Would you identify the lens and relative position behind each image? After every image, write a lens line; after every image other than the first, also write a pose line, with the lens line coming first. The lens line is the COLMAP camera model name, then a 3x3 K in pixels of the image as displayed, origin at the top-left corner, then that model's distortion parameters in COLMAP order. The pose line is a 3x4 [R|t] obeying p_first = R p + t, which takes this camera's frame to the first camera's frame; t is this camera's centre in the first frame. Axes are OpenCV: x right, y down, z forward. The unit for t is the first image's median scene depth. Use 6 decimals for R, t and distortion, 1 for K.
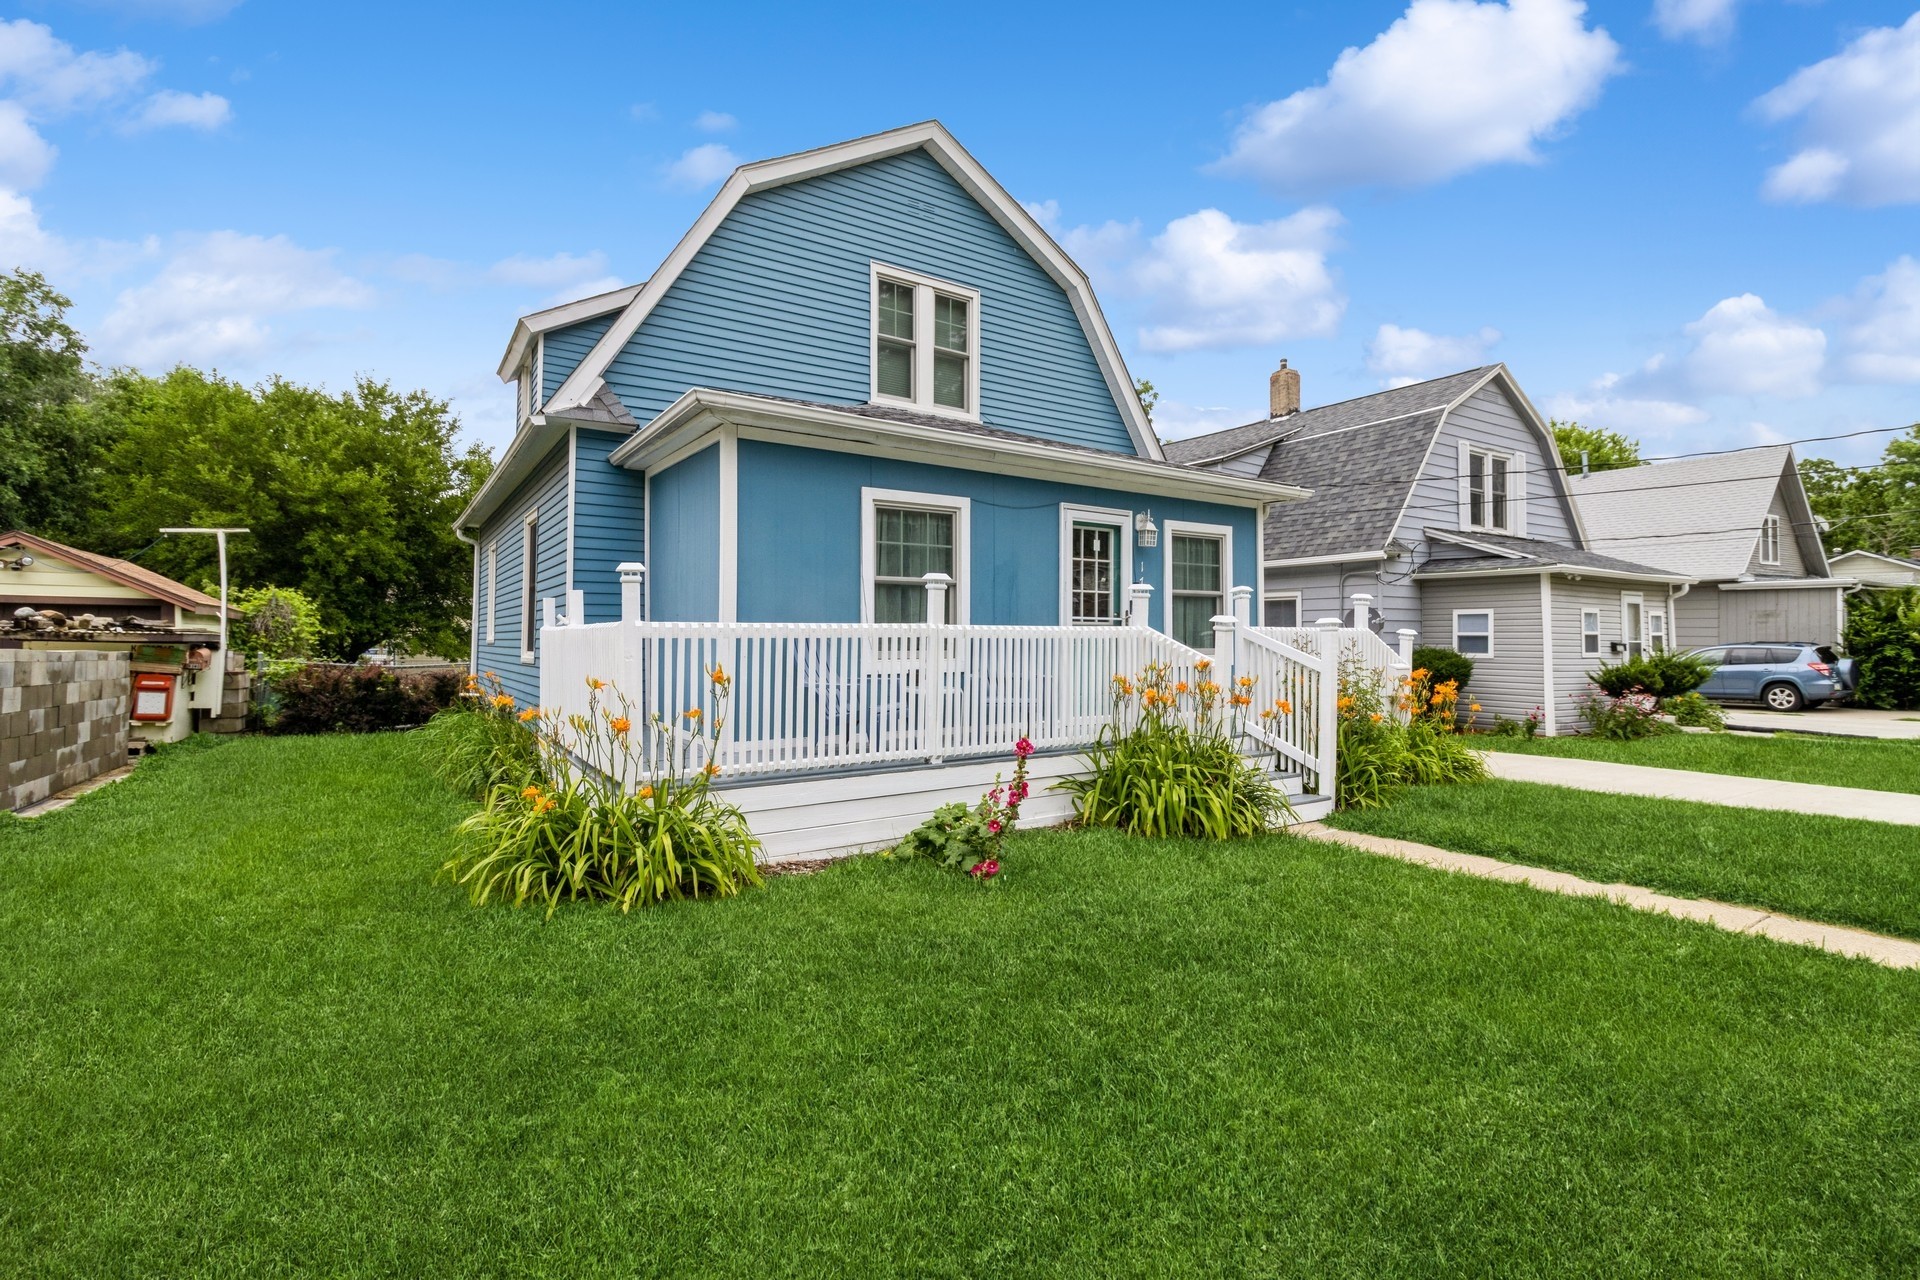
lens RADIAL K [[902.3, 0, 960.0], [0, 902.3, 640.0], [0, 0, 1]] dist [0.000296, 0.000995]
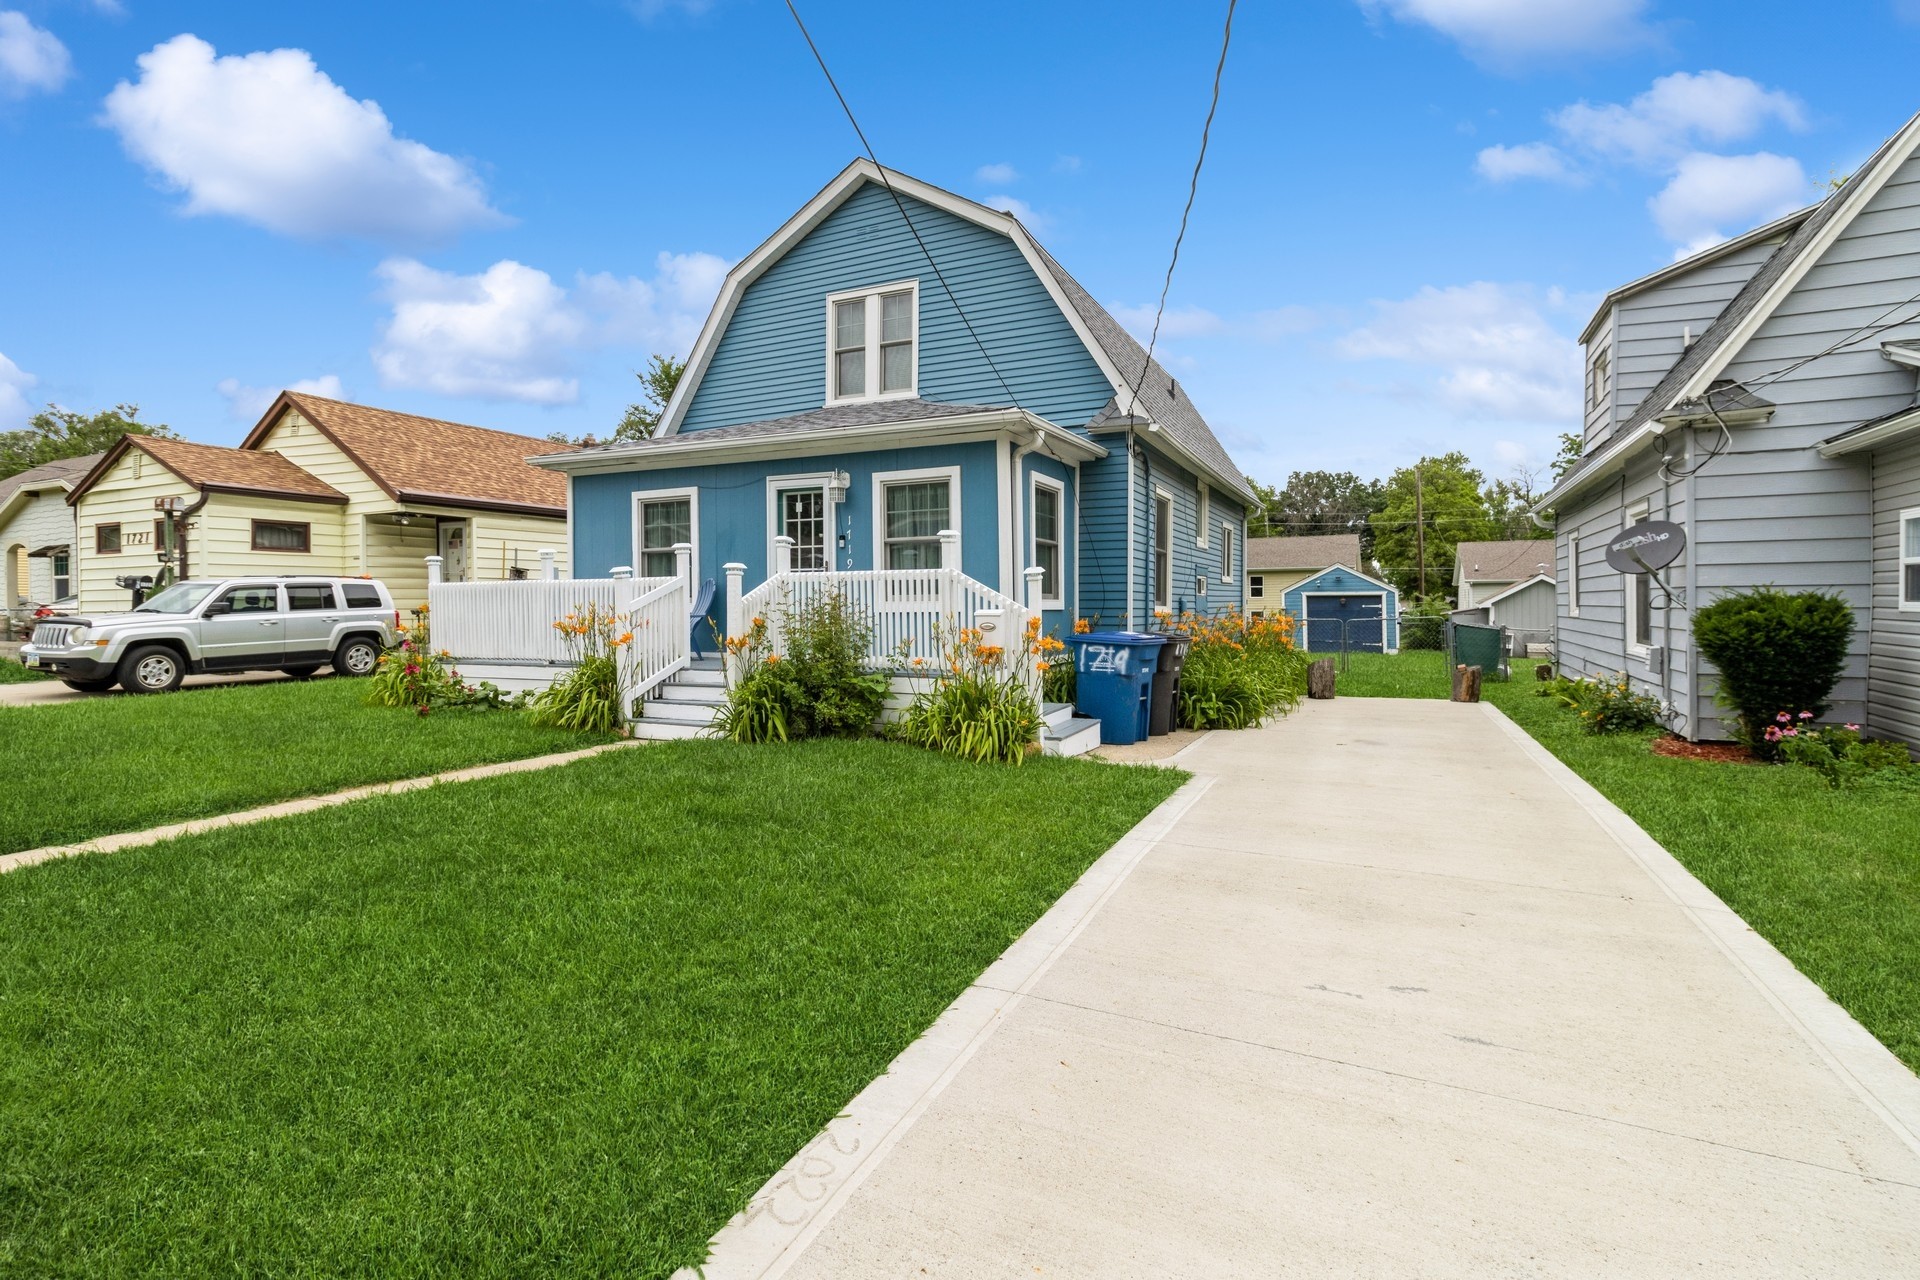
lens RADIAL K [[902.3, 0, 960.0], [0, 902.3, 640.0], [0, 0, 1]] dist [0.000296, 0.000995]
pose [[0.515832, 0.020715, -0.856439, 1.257897], [0.003744, 0.999644, 0.026434, 0.036093], [0.856682, -0.016842, 0.515570, 0.574841]]
